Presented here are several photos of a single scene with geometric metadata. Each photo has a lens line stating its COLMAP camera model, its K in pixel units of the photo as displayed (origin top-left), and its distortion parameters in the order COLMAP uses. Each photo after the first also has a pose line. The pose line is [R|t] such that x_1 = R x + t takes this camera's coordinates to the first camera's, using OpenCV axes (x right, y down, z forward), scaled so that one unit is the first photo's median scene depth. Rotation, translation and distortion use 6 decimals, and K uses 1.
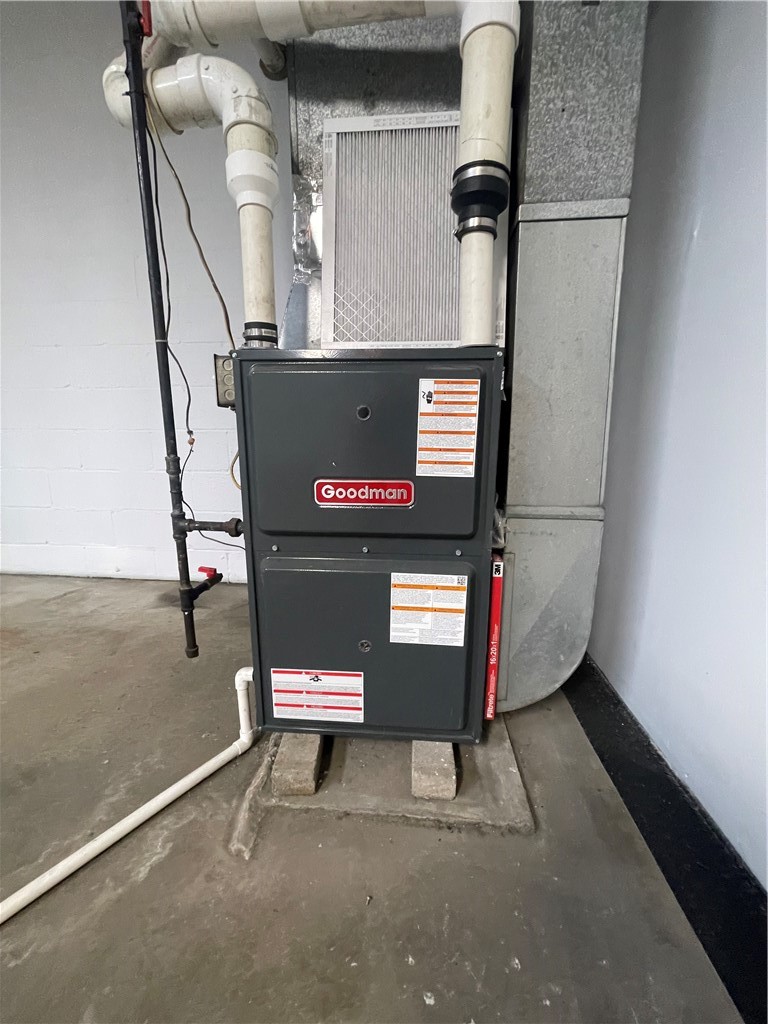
lens RADIAL K [[414.7, 0, 385.9], [0, 414.7, 512.5], [0, 0, 1]] dist [0.000057, -0.000435]
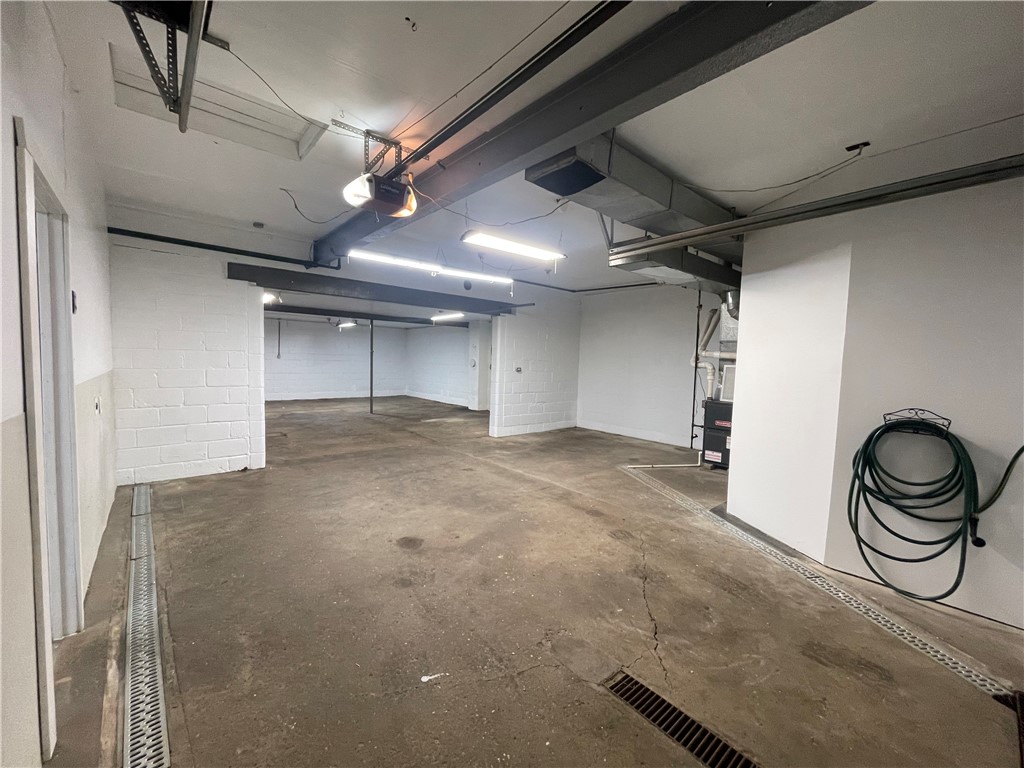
lens RADIAL K [[414.7, 0, 509.8], [0, 414.7, 385.8], [0, 0, 1]] dist [0.000057, -0.000435]
pose [[0.721516, 0.060565, -0.689744, 1.819853], [-0.154900, 0.985038, -0.075541, 0.353388], [0.674848, 0.161346, 0.720102, -5.559858]]
